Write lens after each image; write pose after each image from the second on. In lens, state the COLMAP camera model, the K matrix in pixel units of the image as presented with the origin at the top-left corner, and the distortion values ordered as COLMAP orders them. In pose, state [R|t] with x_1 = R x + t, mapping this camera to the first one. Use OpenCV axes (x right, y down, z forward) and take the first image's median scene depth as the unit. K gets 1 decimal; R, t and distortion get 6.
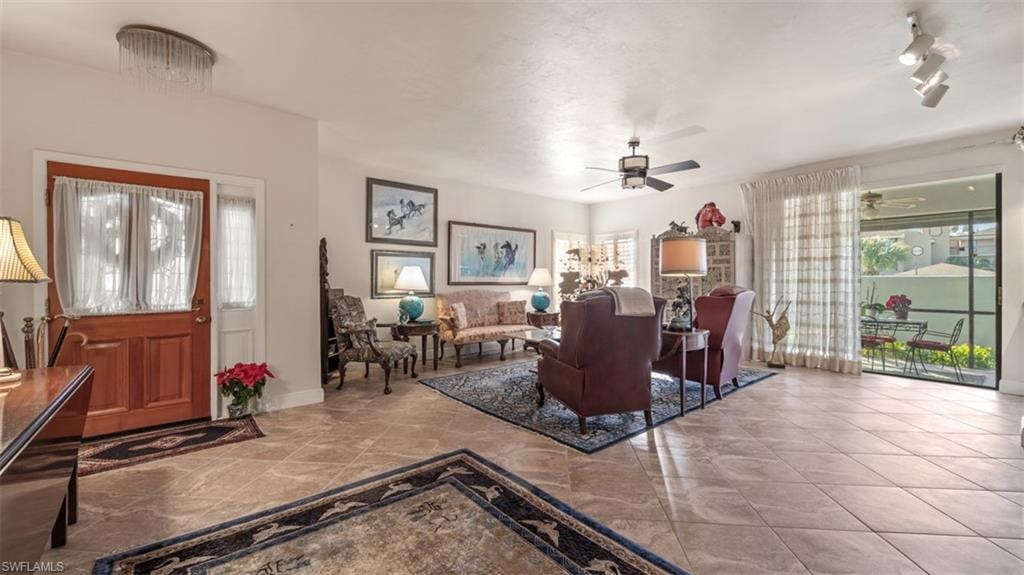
lens RADIAL K [[417.8, 0, 508.9], [0, 417.8, 281.6], [0, 0, 1]] dist [0.001769, -0.001569]
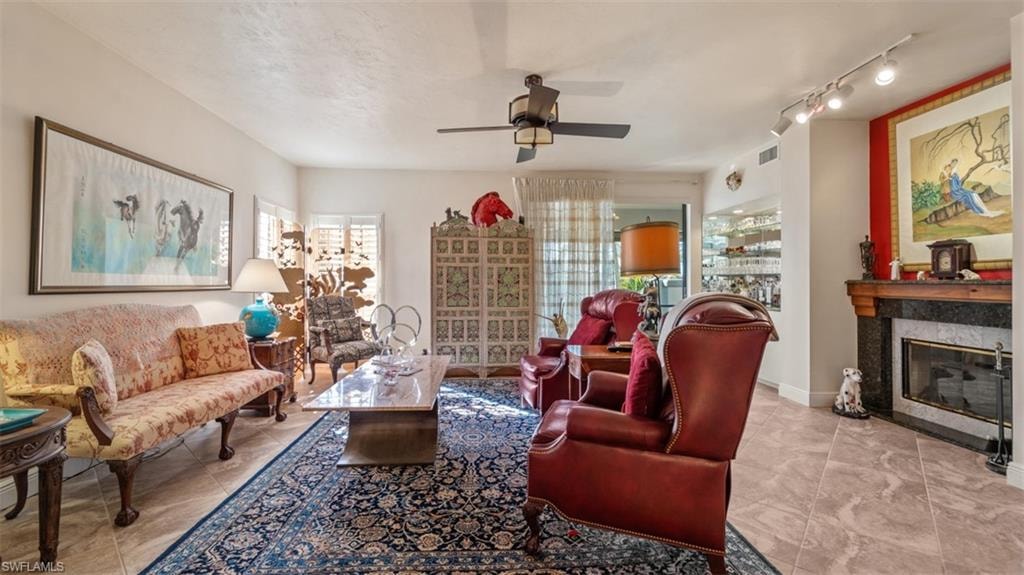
lens RADIAL K [[417.8, 0, 509.9], [0, 417.8, 278.8], [0, 0, 1]] dist [0.001769, -0.001569]
pose [[0.584195, 0.007036, 0.811583, -0.251919], [0.001522, 0.999951, -0.009765, -0.001739], [-0.811612, 0.006940, 0.584156, 0.591353]]
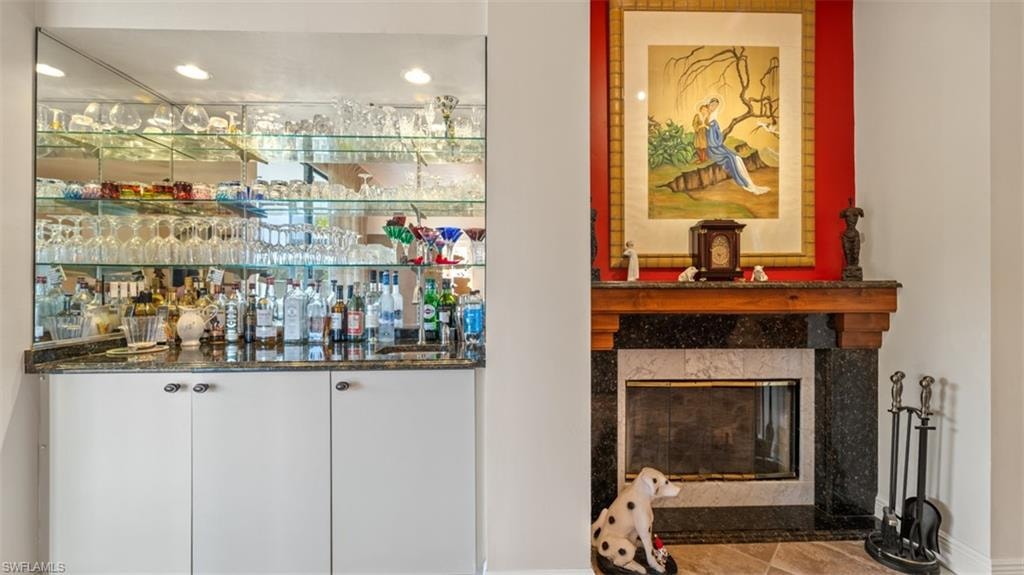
lens RADIAL K [[417.8, 0, 512.7], [0, 417.8, 283.8], [0, 0, 1]] dist [0.001769, -0.001569]
pose [[-0.799045, 0.003224, 0.601262, 0.590035], [0.007519, 0.999961, 0.004631, -0.006660], [-0.601224, 0.008221, -0.799038, 0.878745]]
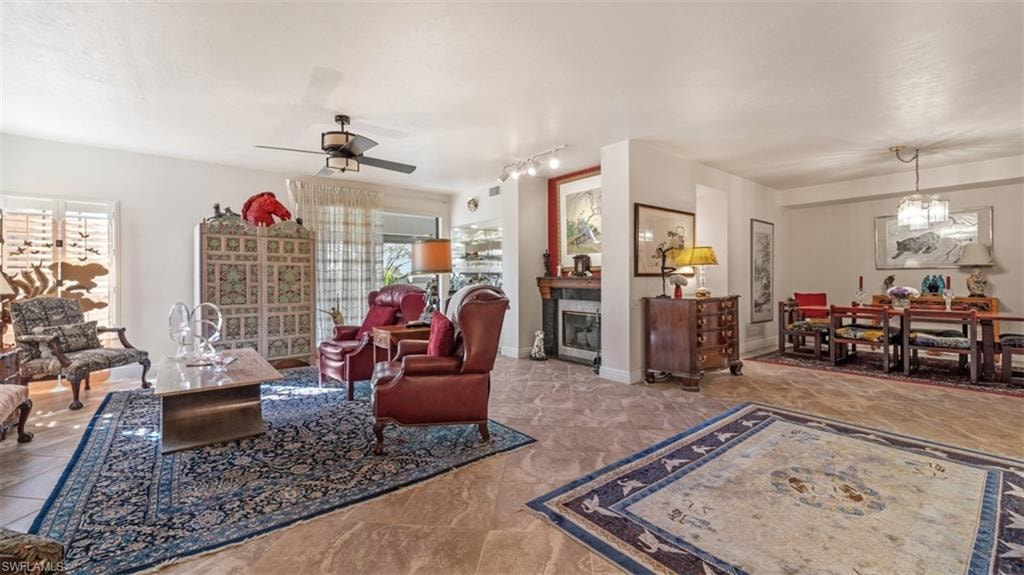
lens RADIAL K [[417.8, 0, 509.7], [0, 417.8, 275.3], [0, 0, 1]] dist [0.001769, -0.001569]
pose [[0.010097, 0.008034, 0.999917, -0.507298], [0.007897, 0.999936, -0.008114, -0.001425], [-0.999918, 0.007978, 0.010033, 0.606415]]
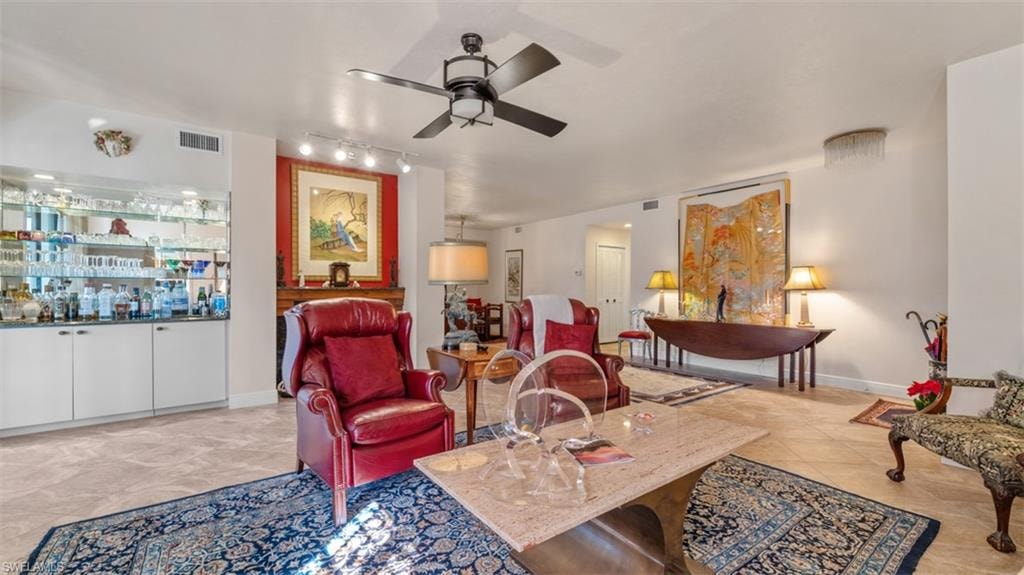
lens RADIAL K [[417.8, 0, 509.5], [0, 417.8, 286.9], [0, 0, 1]] dist [0.001769, -0.001569]
pose [[-0.998915, 0.000313, 0.046578, 0.207755], [0.000385, 0.999999, 0.001542, -0.007275], [-0.046577, 0.001558, -0.998913, 1.437006]]
